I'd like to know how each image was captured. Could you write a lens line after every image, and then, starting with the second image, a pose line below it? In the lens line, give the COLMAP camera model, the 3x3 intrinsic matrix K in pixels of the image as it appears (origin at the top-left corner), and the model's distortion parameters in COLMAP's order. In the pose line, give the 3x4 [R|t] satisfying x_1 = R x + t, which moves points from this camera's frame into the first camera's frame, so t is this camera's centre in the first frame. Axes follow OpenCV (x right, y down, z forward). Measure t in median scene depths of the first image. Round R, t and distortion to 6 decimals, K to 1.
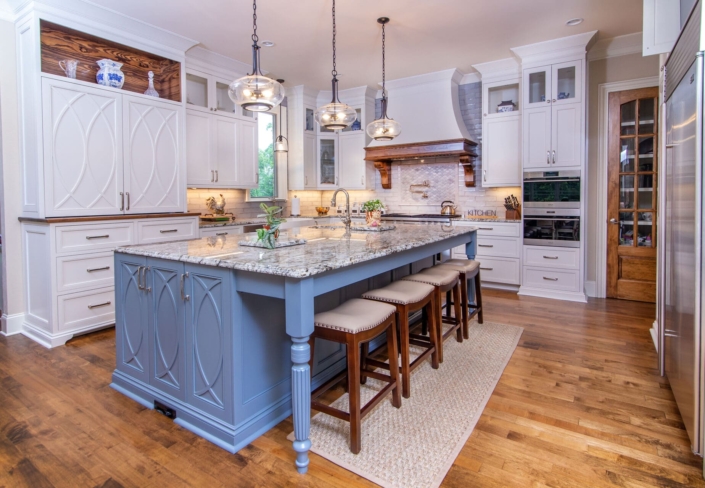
lens RADIAL K [[374.1, 0, 335.7], [0, 374.1, 207.9], [0, 0, 1]] dist [0.001587, 0.000325]
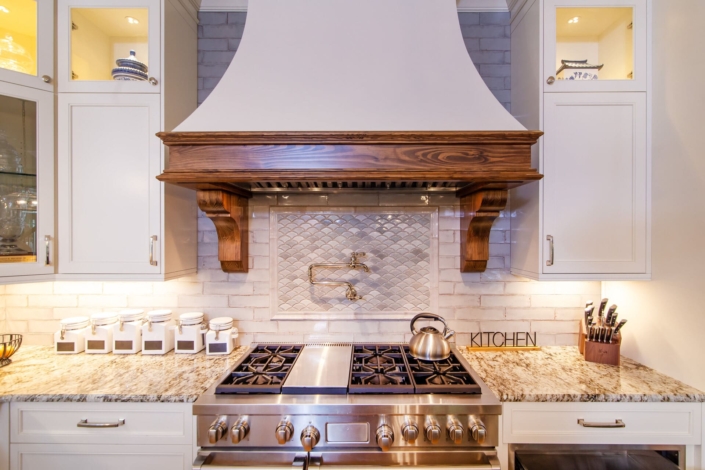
lens RADIAL K [[354.1, 0, 361.0], [0, 354.1, 239.7], [0, 0, 1]] dist [-0.002543, -0.000489]
pose [[0.827718, 0.002441, 0.561138, 0.062883], [0.011317, 0.999715, -0.021043, -0.092869], [-0.561029, 0.023768, 0.827455, 0.843179]]
